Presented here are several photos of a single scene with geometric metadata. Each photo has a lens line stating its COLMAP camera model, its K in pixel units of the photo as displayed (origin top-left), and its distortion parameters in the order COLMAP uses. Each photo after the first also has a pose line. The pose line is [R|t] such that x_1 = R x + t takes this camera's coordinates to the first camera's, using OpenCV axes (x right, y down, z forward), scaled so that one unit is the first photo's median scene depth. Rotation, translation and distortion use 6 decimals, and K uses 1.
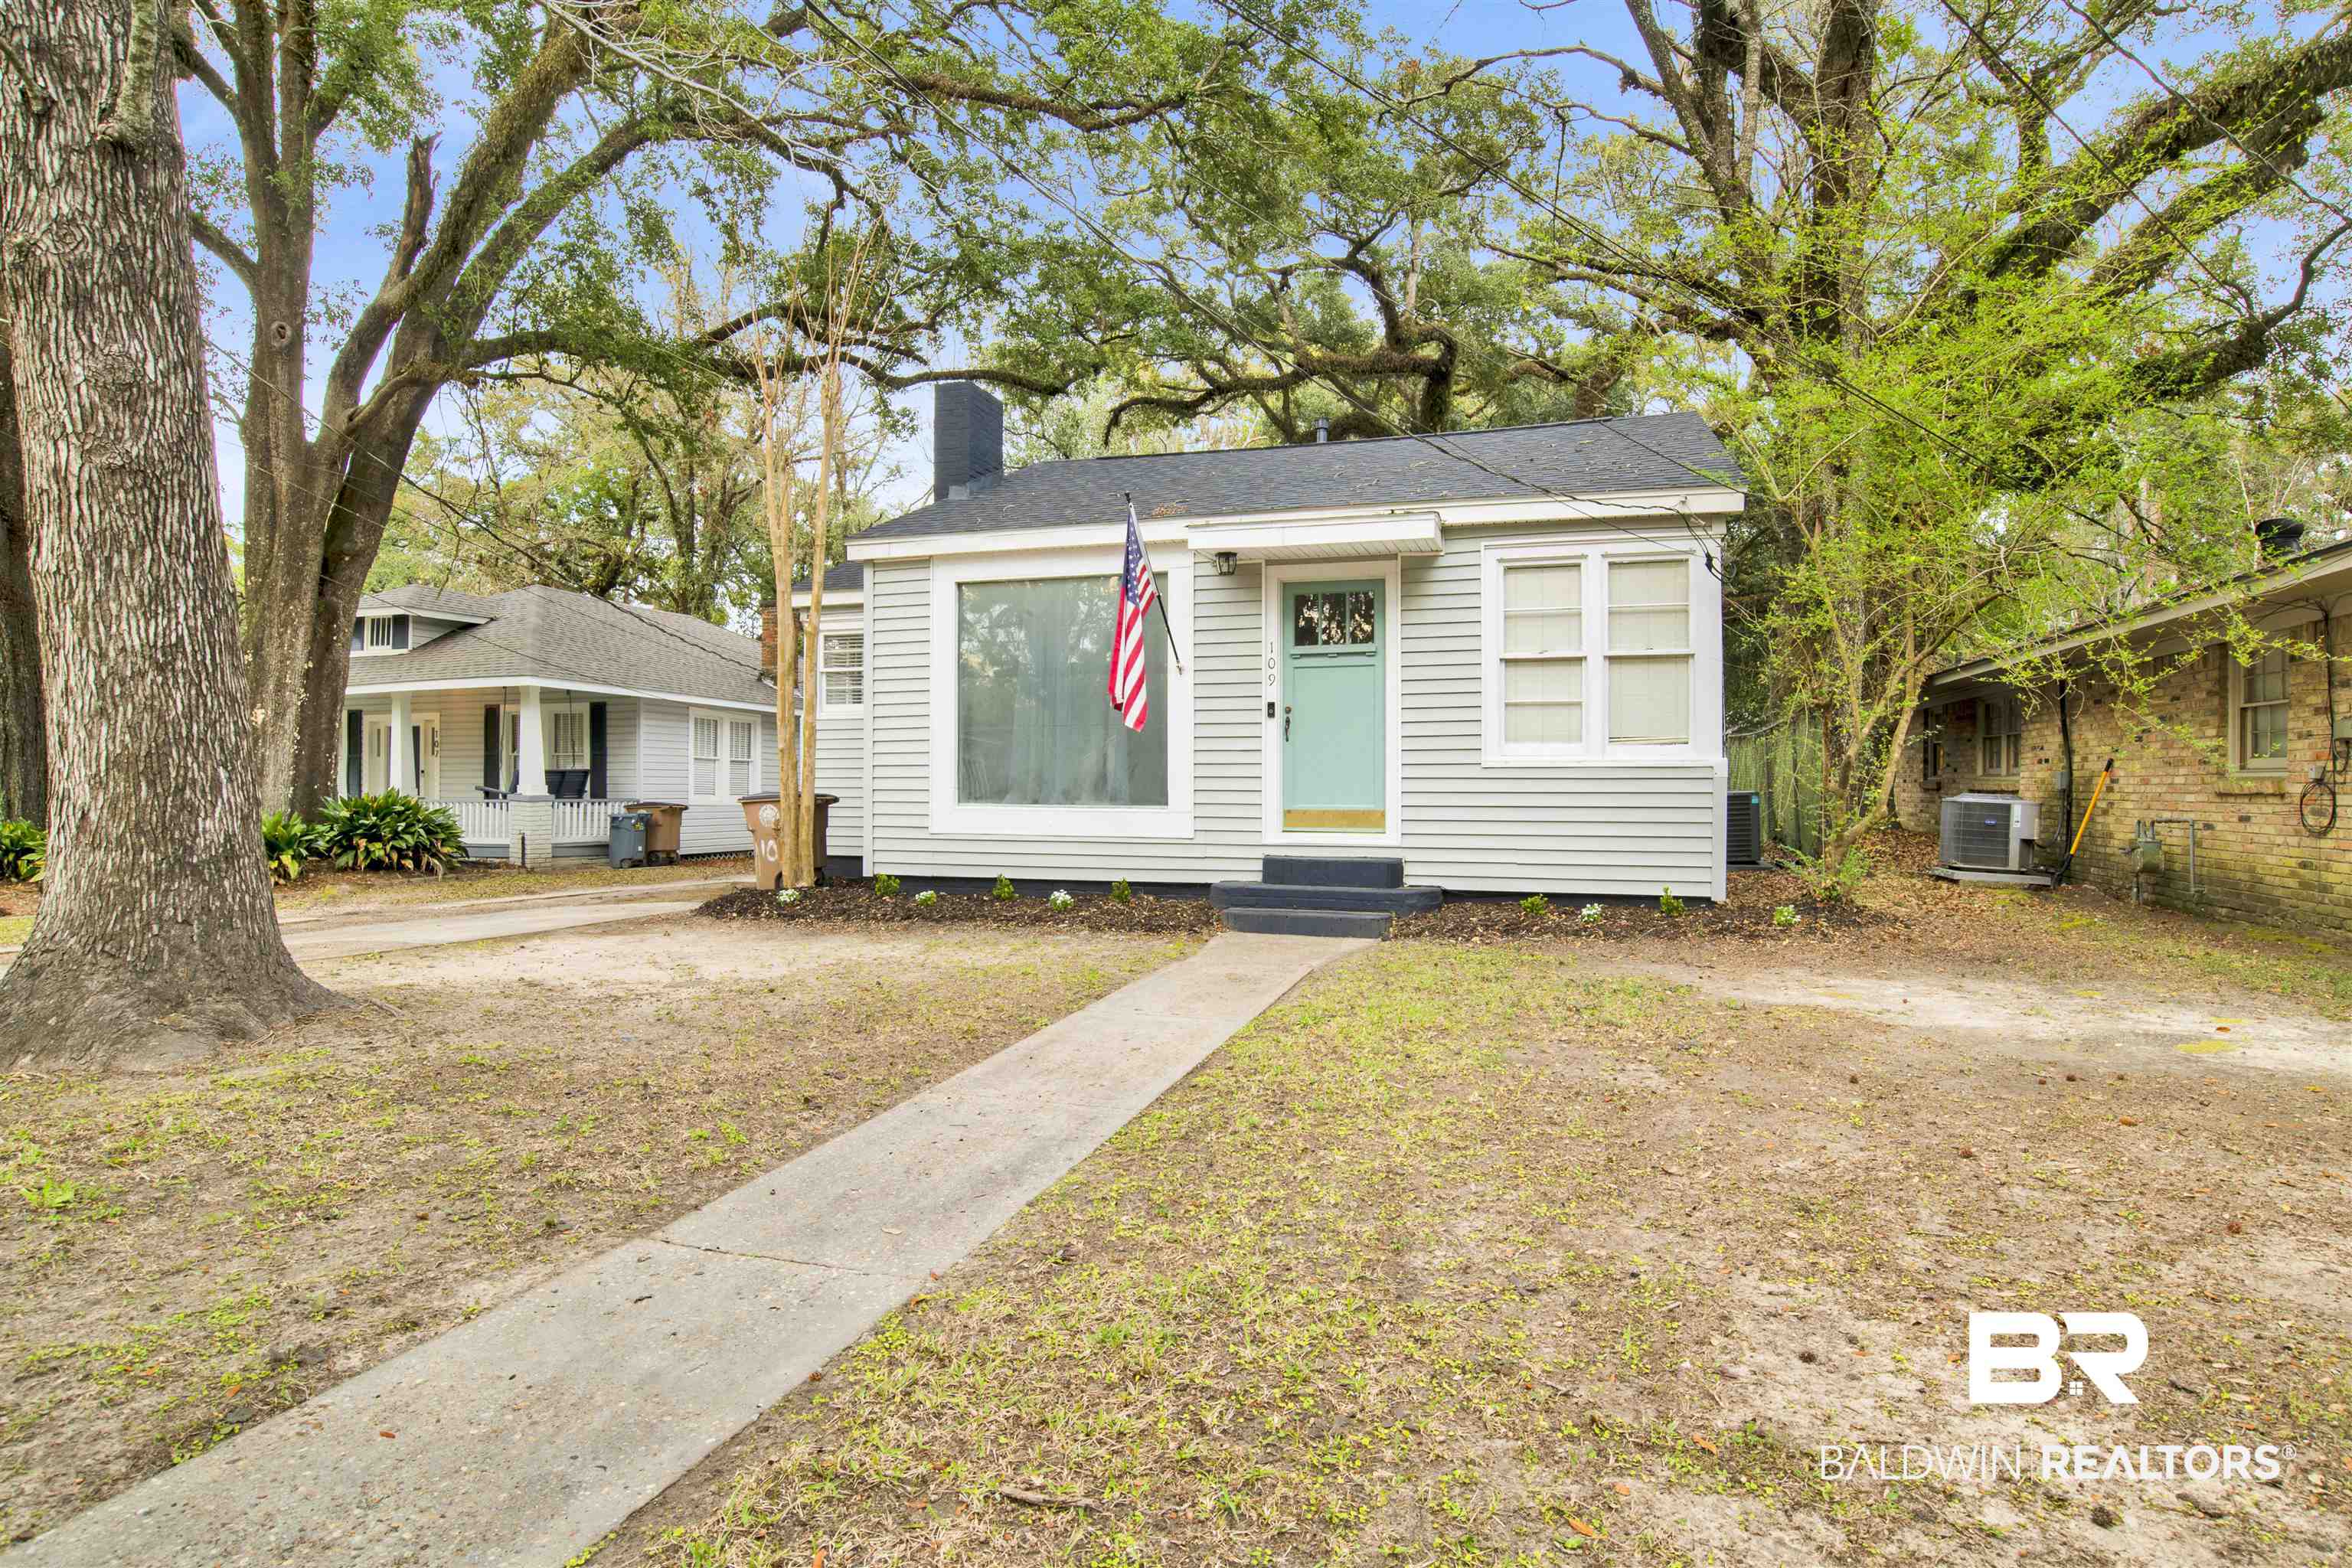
lens RADIAL K [[1234.3, 0, 1190.0], [0, 1234.3, 790.8], [0, 0, 1]] dist [-0.040113, 0.012383]
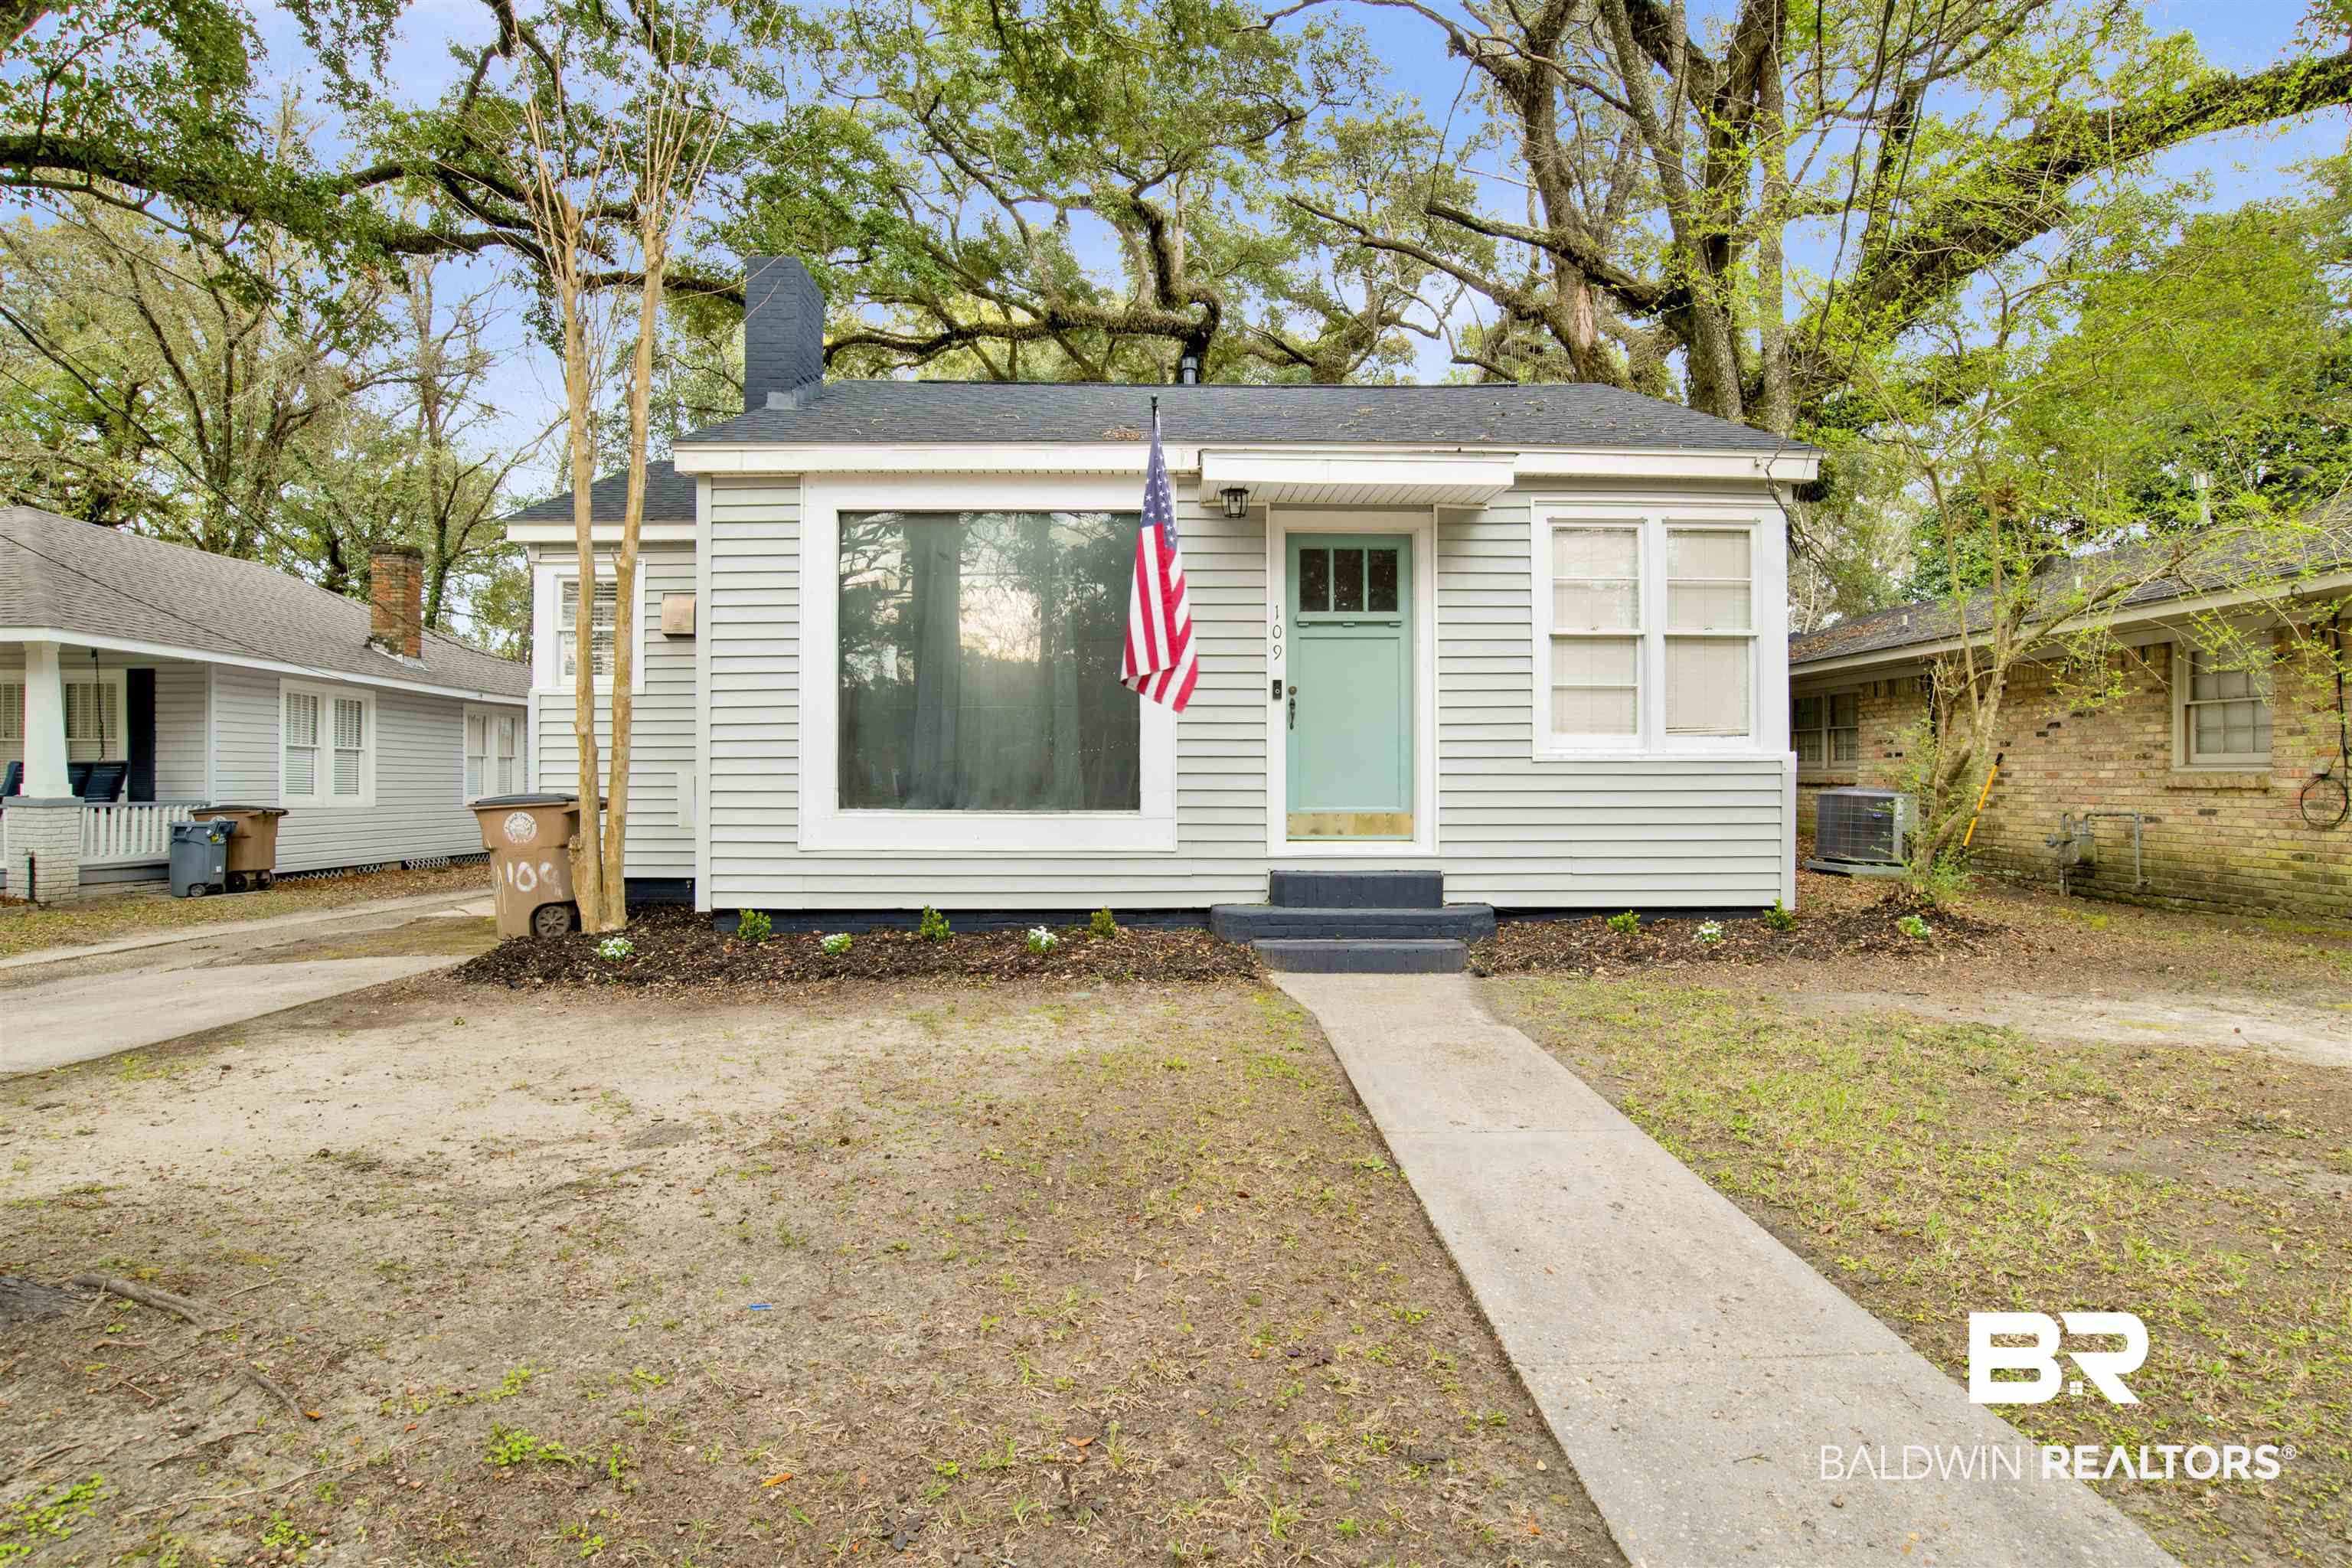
lens RADIAL K [[1234.3, 0, 1172.2], [0, 1234.3, 775.3], [0, 0, 1]] dist [-0.040113, 0.012383]
pose [[0.951025, -0.002834, 0.309101, -0.235457], [0.004245, 0.999983, -0.003894, -0.006687], [-0.309085, 0.005016, 0.951021, 0.243904]]
